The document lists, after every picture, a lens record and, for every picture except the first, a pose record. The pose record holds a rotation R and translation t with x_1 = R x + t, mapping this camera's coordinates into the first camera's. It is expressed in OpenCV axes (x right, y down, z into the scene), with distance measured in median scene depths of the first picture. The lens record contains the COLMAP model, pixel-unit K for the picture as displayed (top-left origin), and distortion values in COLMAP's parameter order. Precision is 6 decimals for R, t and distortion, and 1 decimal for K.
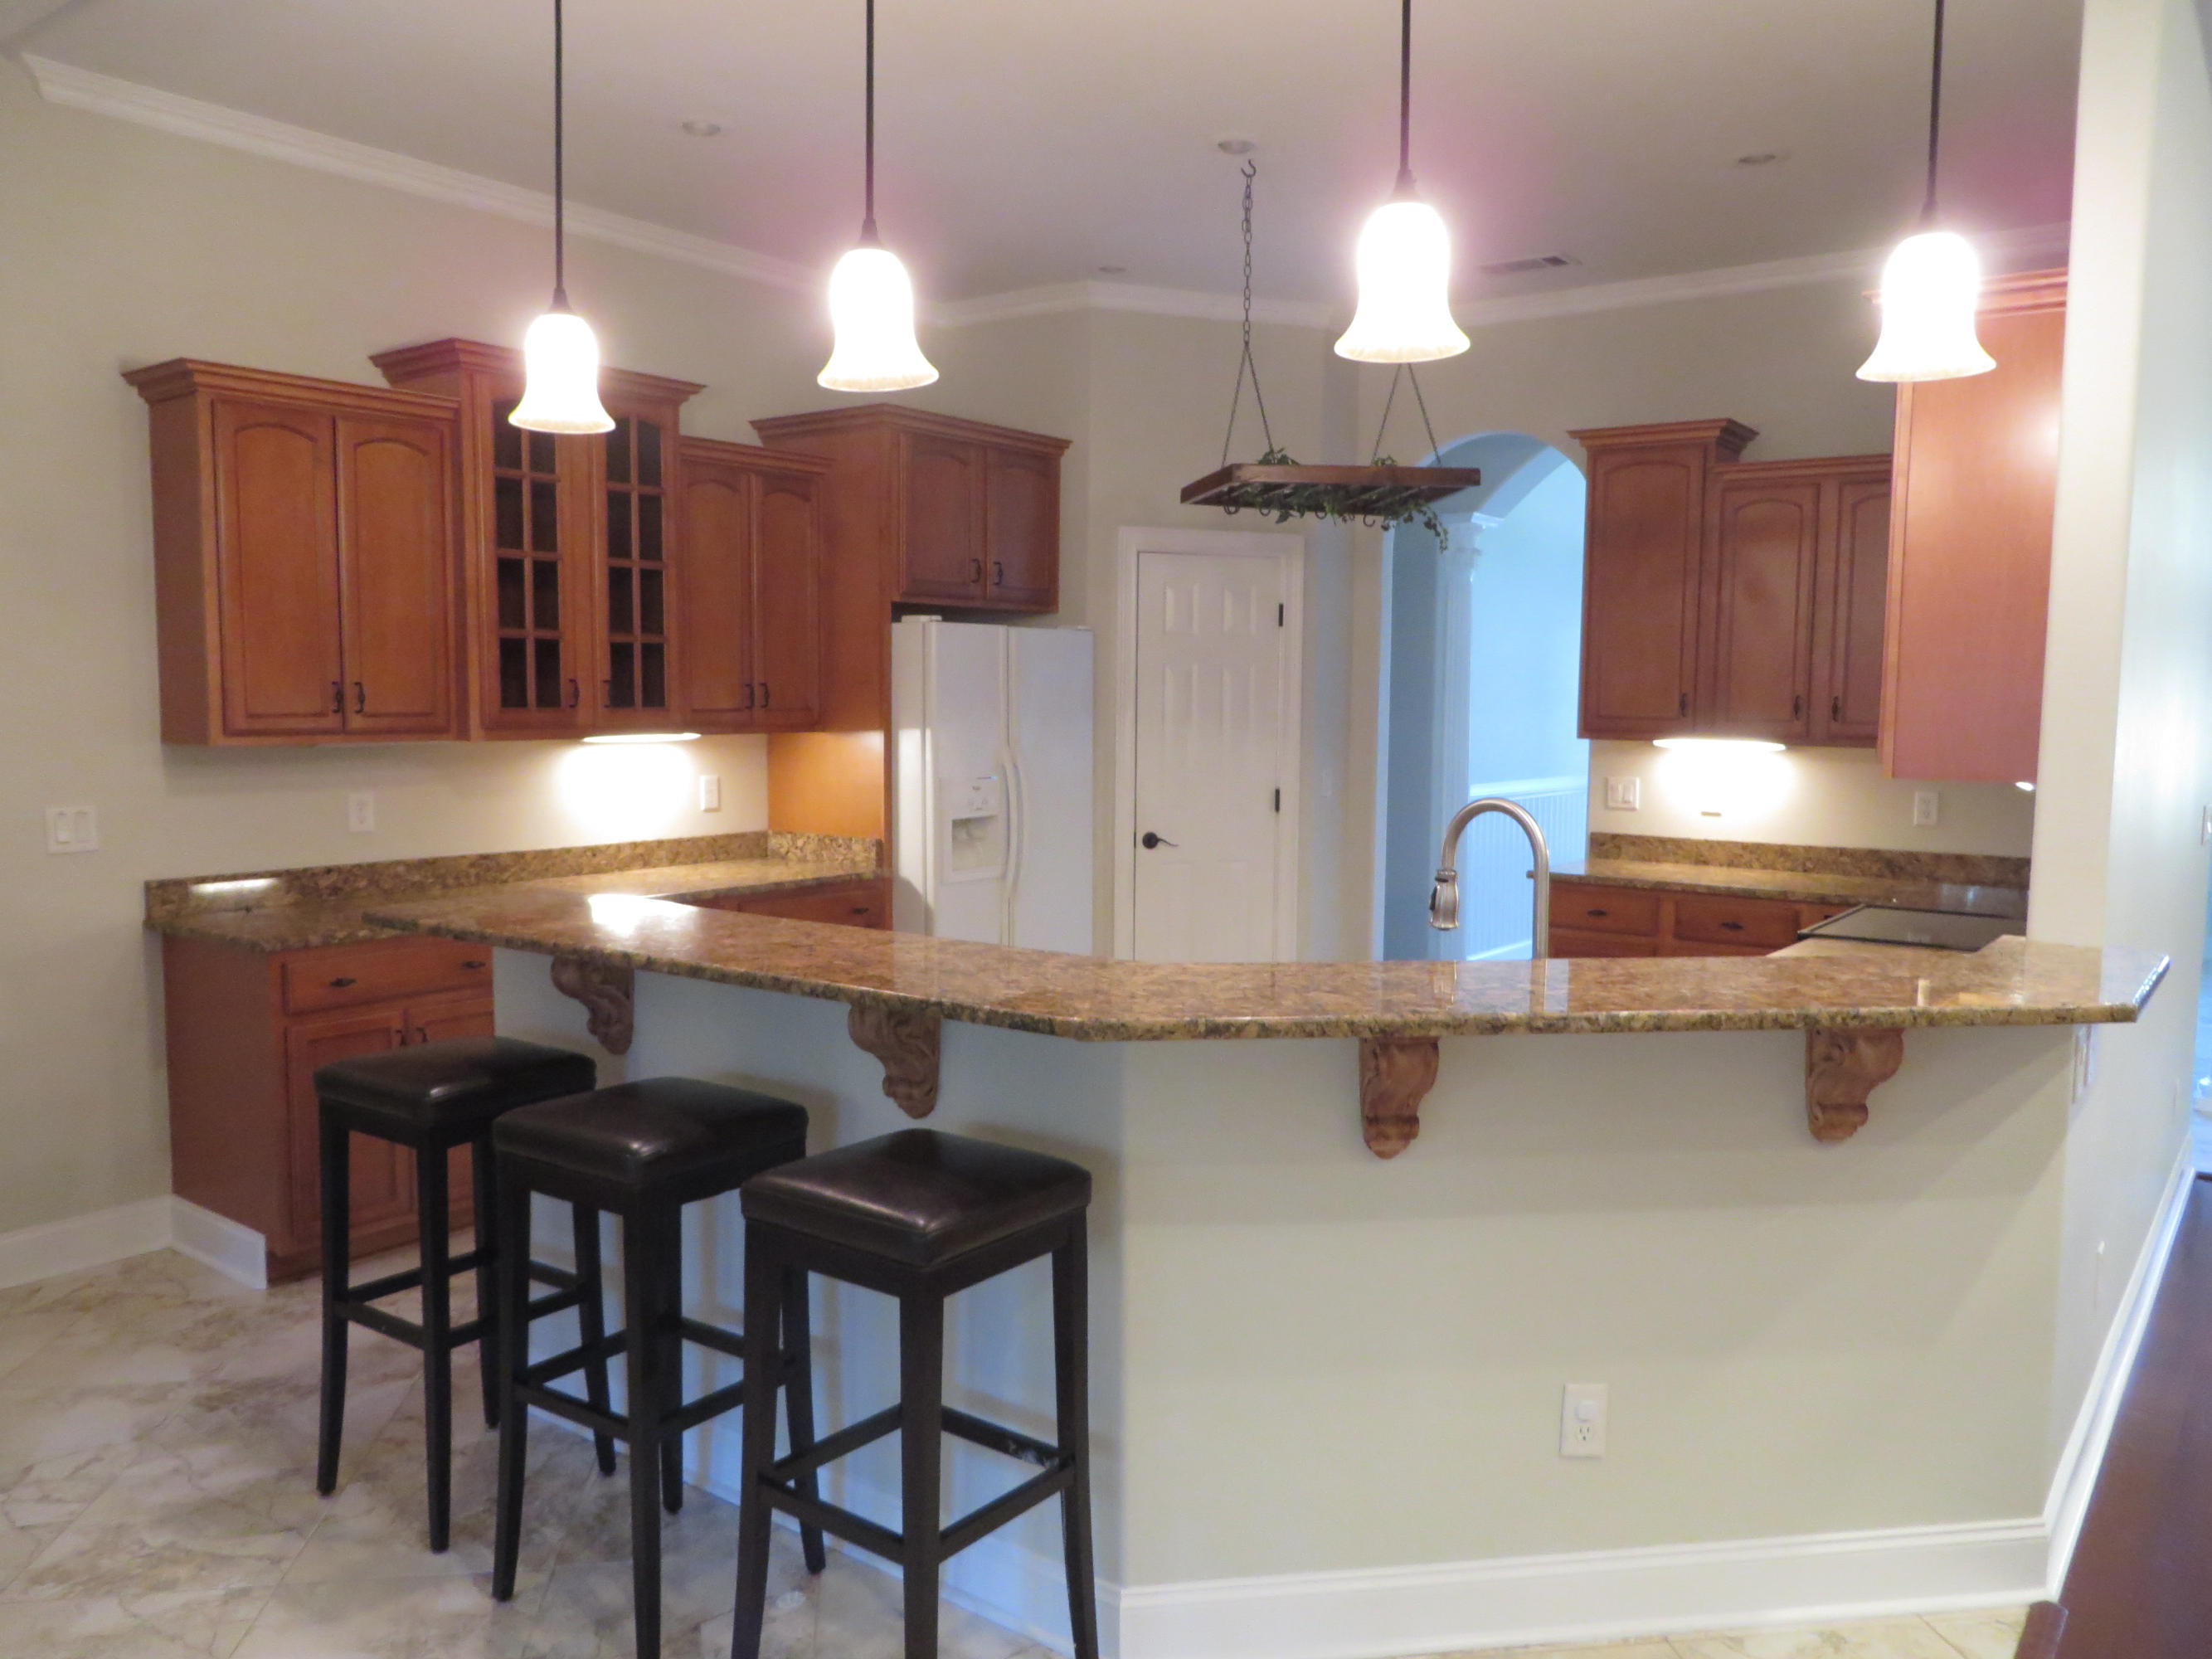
lens RADIAL K [[1652.9, 0, 1105.9], [0, 1652.9, 833.8], [0, 0, 1]] dist [-0.016972, 0.000652]
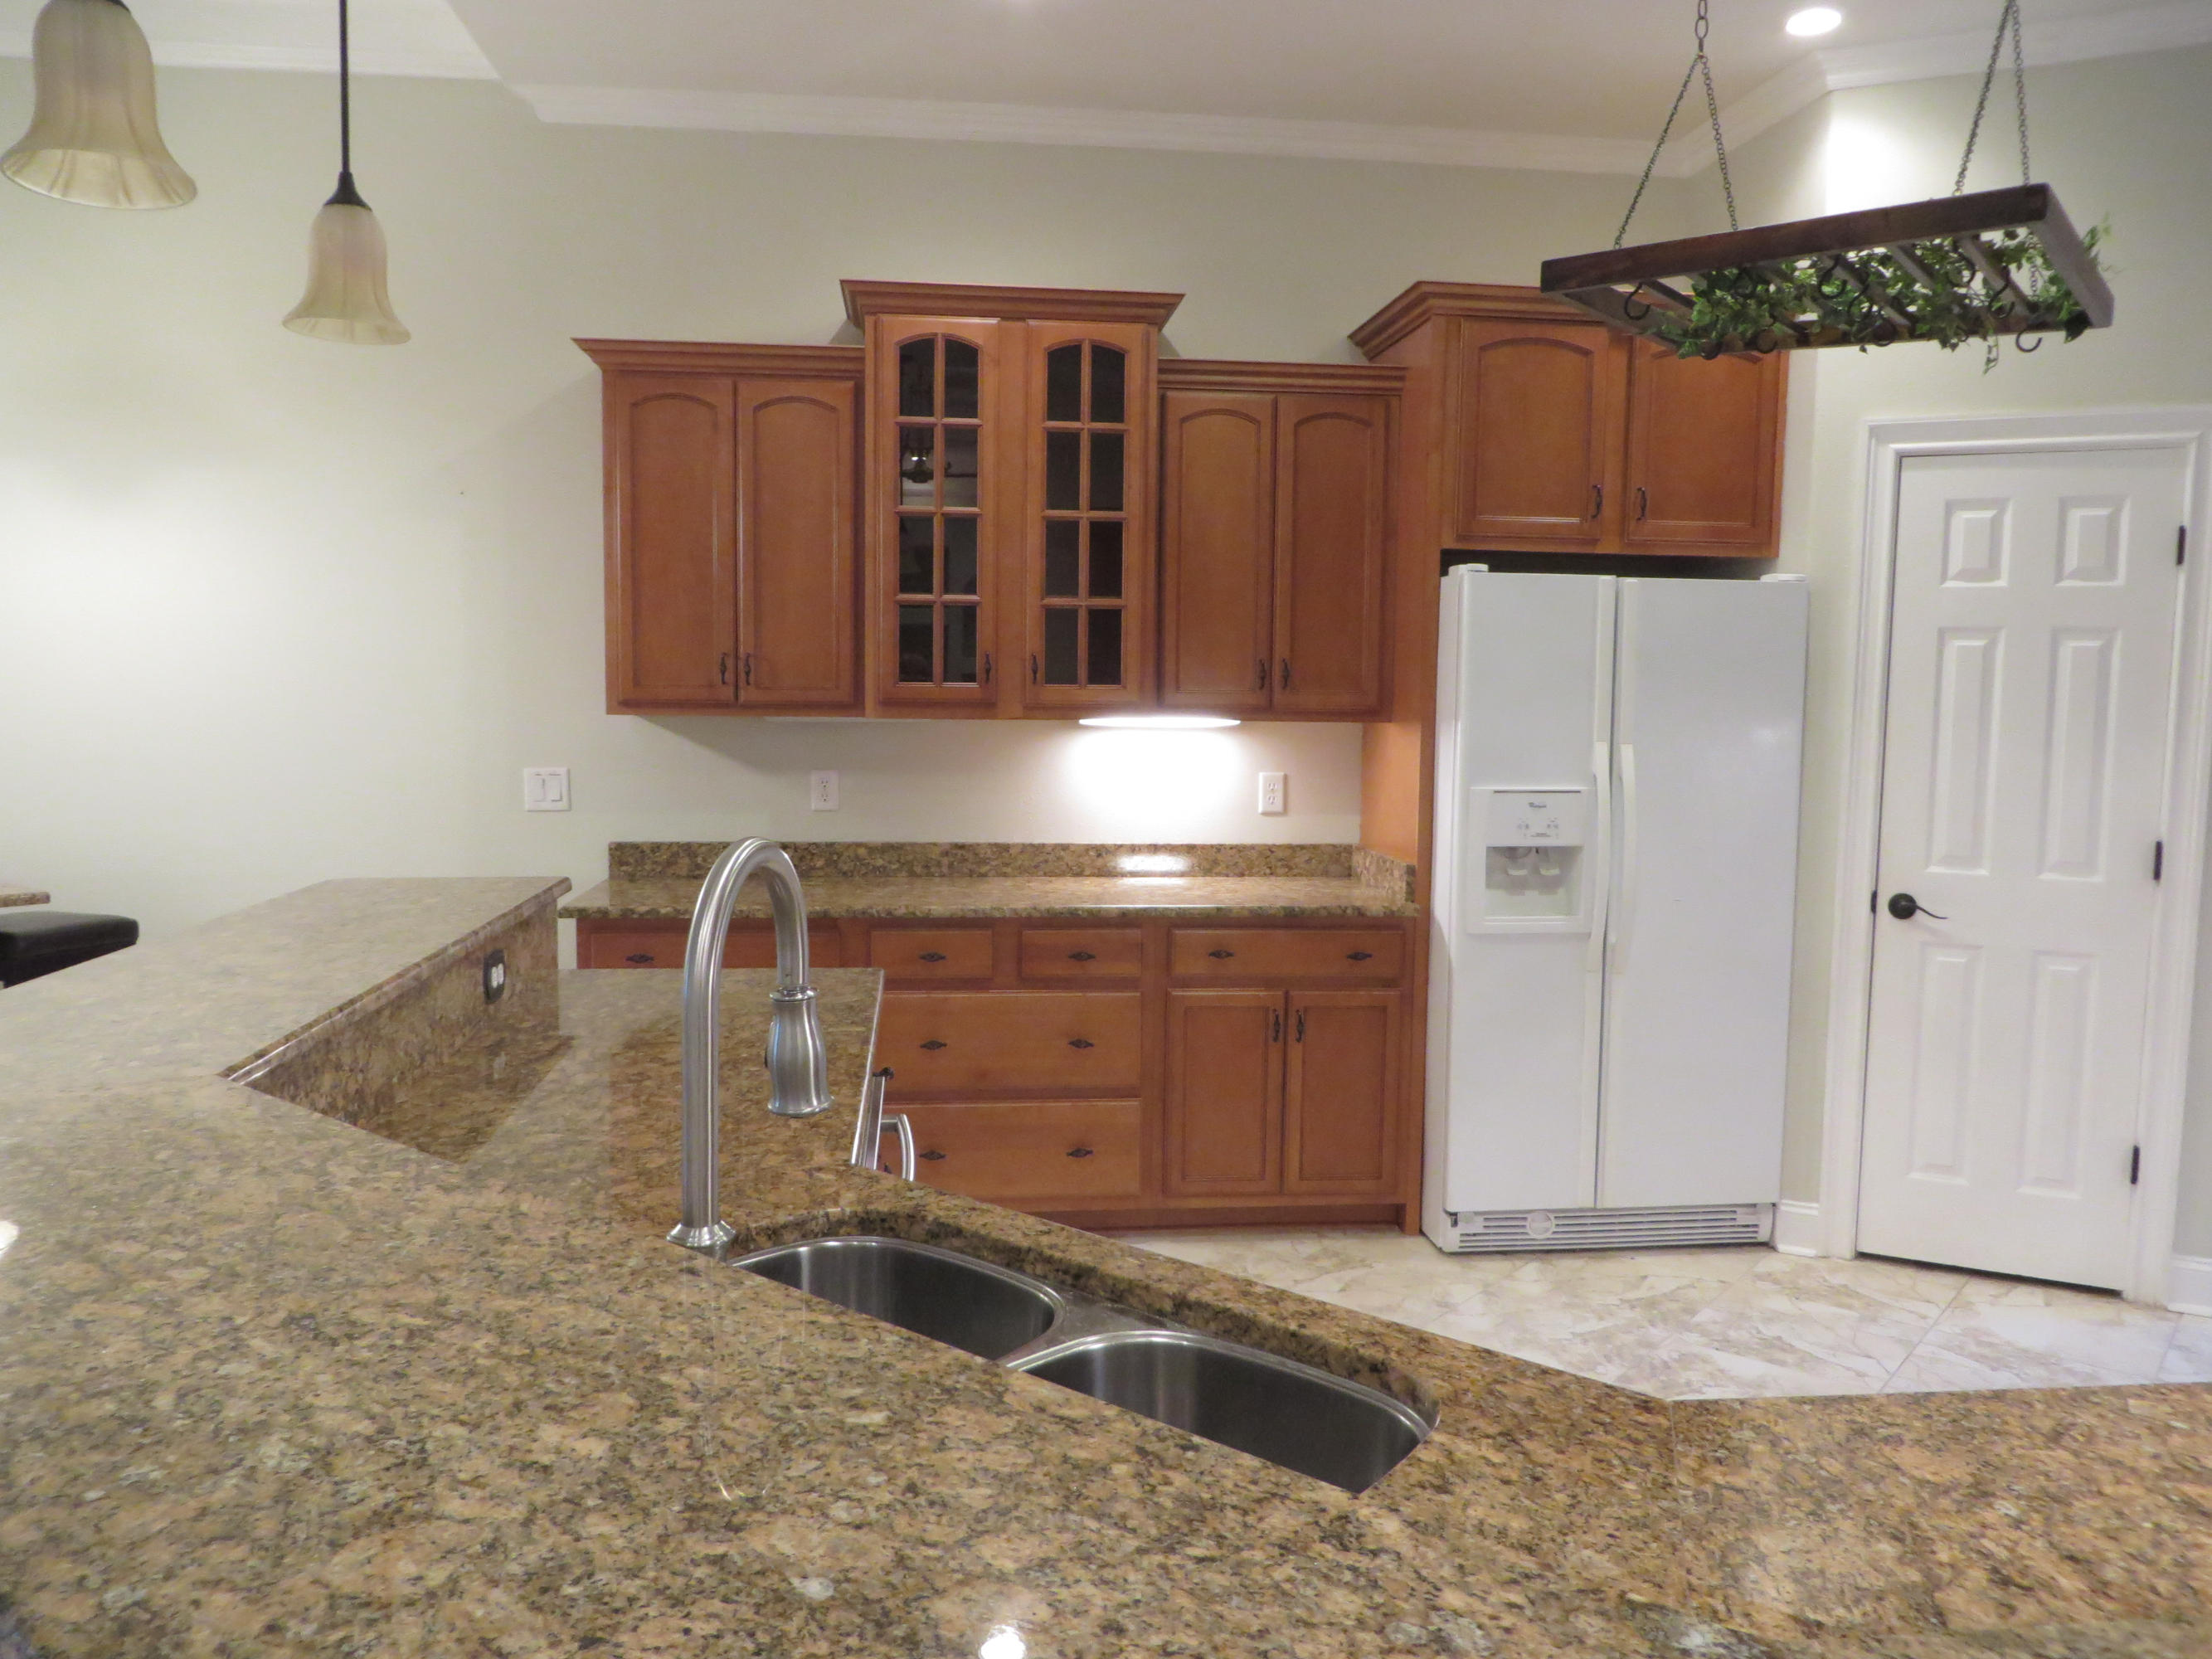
lens RADIAL K [[1652.9, 0, 1111.0], [0, 1652.9, 830.8], [0, 0, 1]] dist [-0.016972, 0.000652]
pose [[0.686783, 0.068460, -0.723631, 0.343171], [-0.072346, 0.997049, 0.025664, -0.024080], [0.723253, 0.034726, 0.689709, 0.417609]]
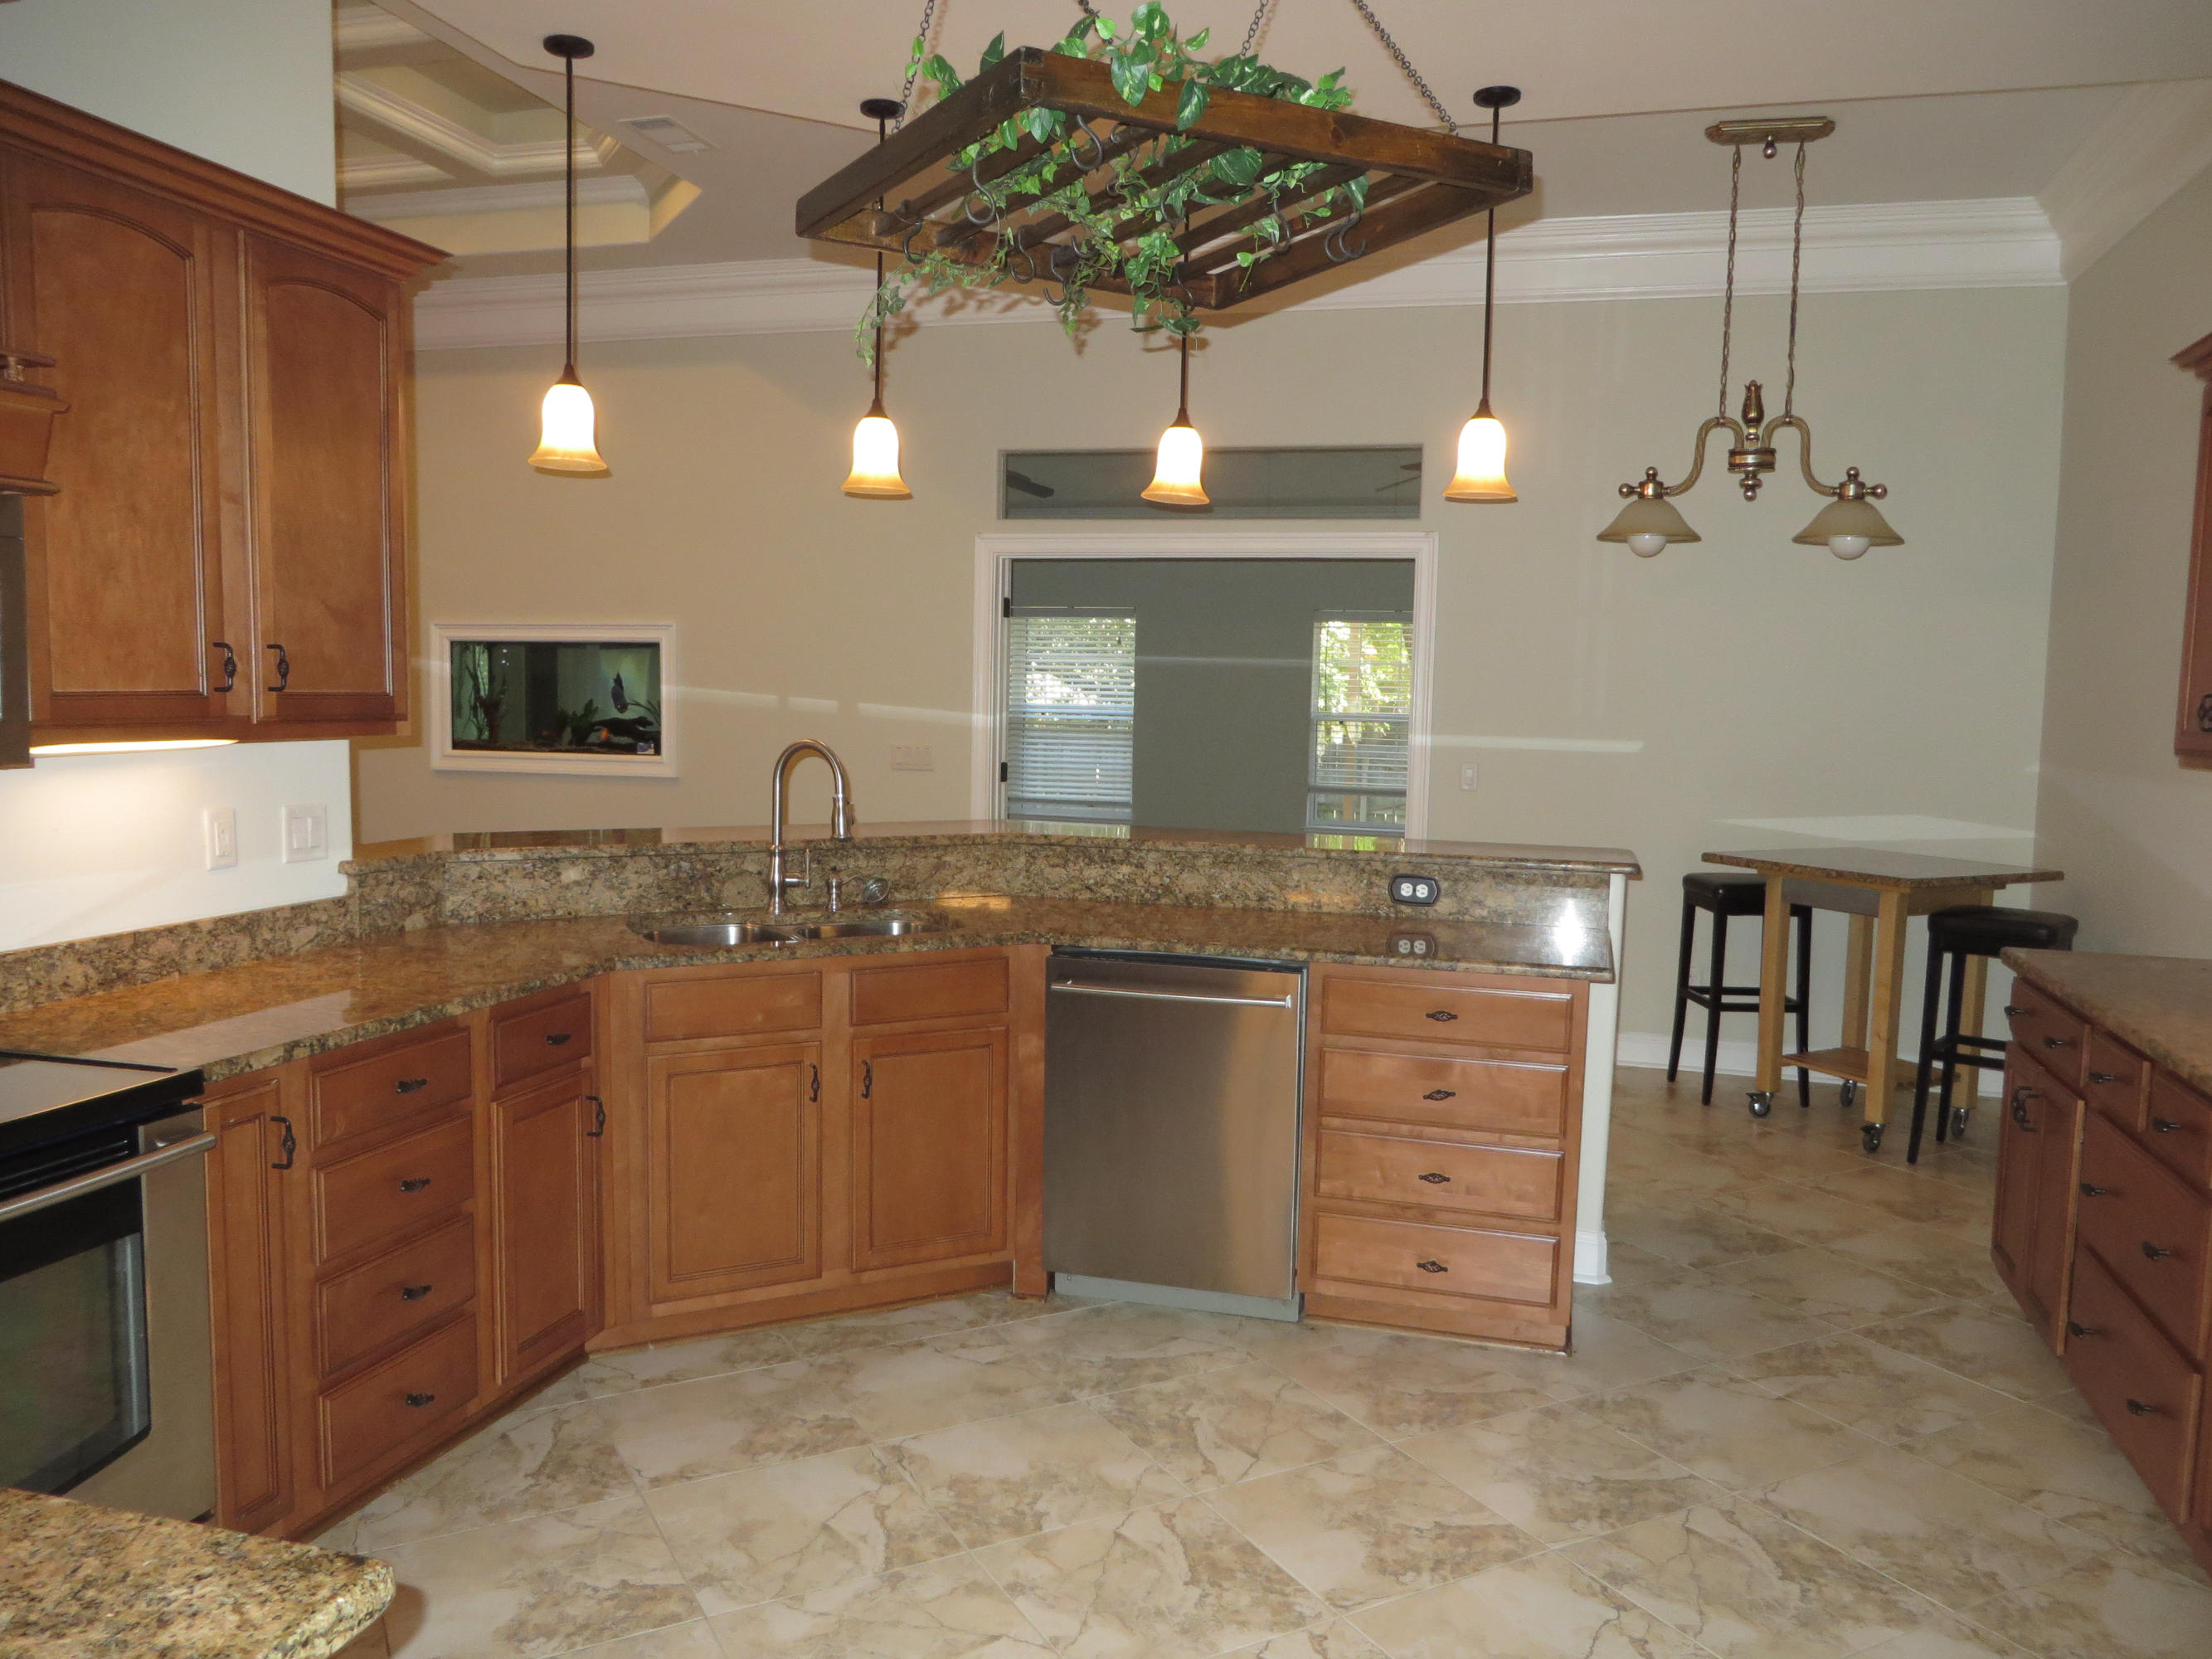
lens RADIAL K [[1652.9, 0, 1114.9], [0, 1652.9, 828.5], [0, 0, 1]] dist [-0.016972, 0.000652]
pose [[-0.933238, 0.002039, -0.359252, 0.277975], [-0.061643, 0.984245, 0.165717, -0.107996], [0.353930, 0.176799, -0.918409, 1.321576]]
